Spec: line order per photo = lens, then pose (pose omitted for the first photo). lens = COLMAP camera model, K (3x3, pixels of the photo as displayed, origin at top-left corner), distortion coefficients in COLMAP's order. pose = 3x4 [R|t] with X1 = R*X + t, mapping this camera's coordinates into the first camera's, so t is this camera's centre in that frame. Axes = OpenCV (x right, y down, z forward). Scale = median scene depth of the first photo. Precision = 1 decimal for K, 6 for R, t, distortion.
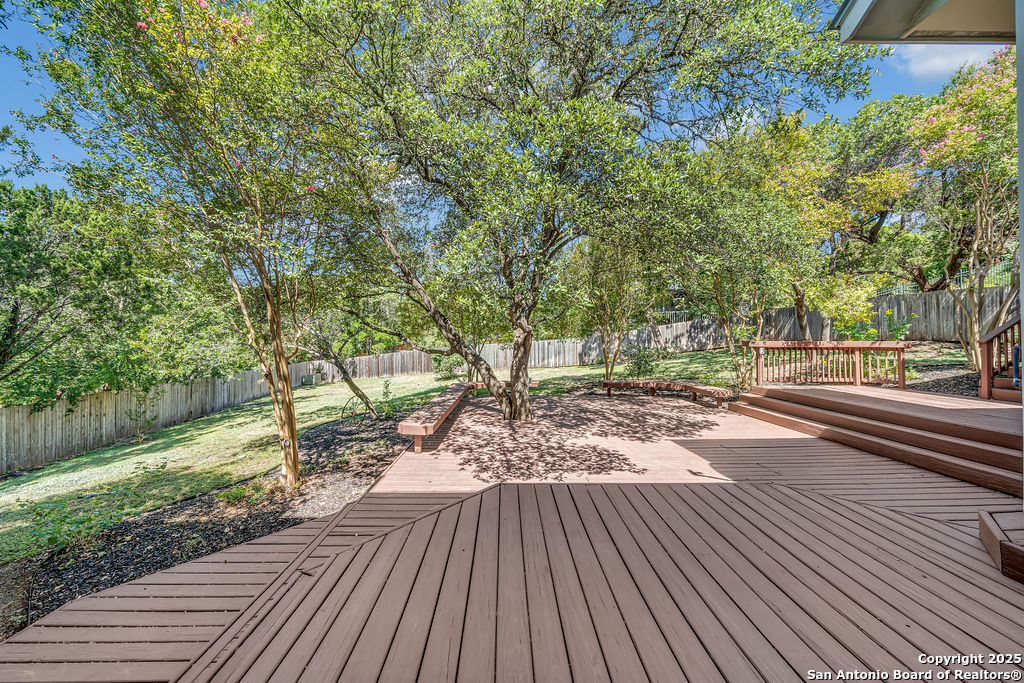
lens RADIAL K [[355.9, 0, 512.3], [0, 355.9, 338.9], [0, 0, 1]] dist [-0.010720, 0.000268]
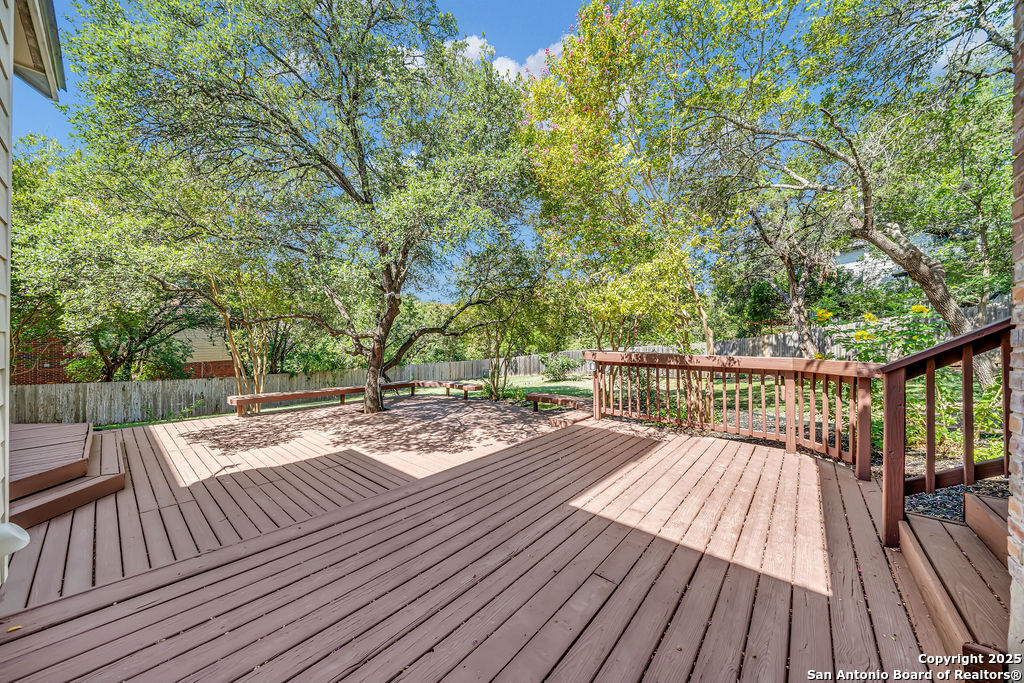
lens RADIAL K [[355.9, 0, 512.3], [0, 355.9, 338.9], [0, 0, 1]] dist [-0.010720, 0.000268]
pose [[0.755145, 0.005901, -0.655531, 1.124269], [-0.010717, 0.999937, -0.003344, -0.014501], [0.655470, 0.009550, 0.755161, 0.436926]]
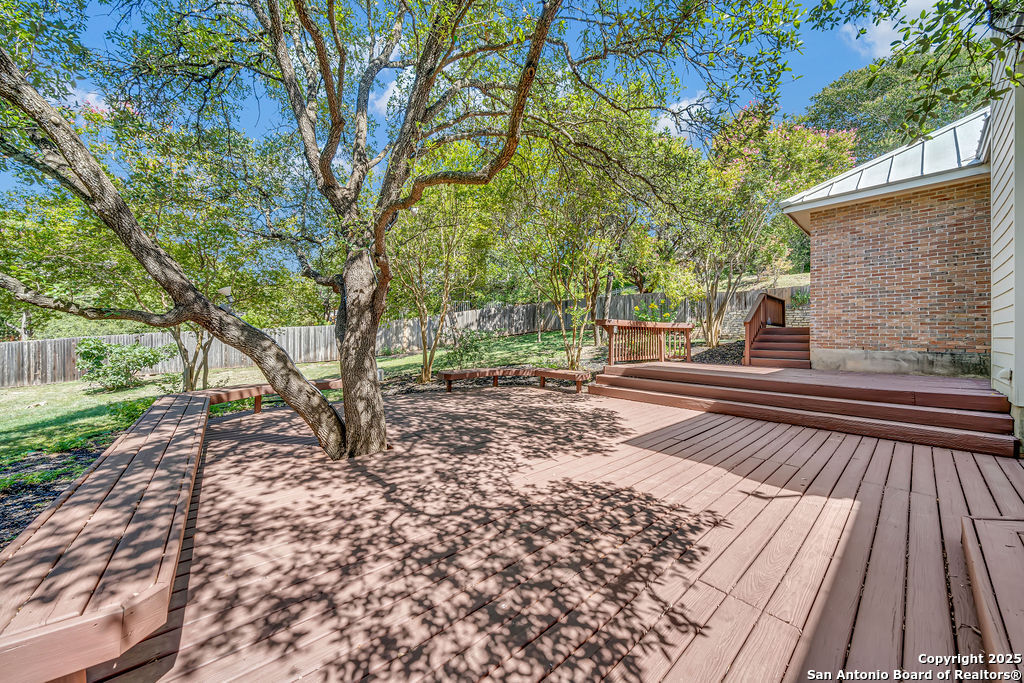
lens RADIAL K [[349.0, 0, 513.8], [0, 349.0, 340.0], [0, 0, 1]] dist [-0.008573, 0.000054]
pose [[0.769204, -0.001837, 0.639000, -0.132112], [-0.008833, 0.999870, 0.013507, 0.055353], [-0.638942, -0.016034, 0.769088, 0.475492]]
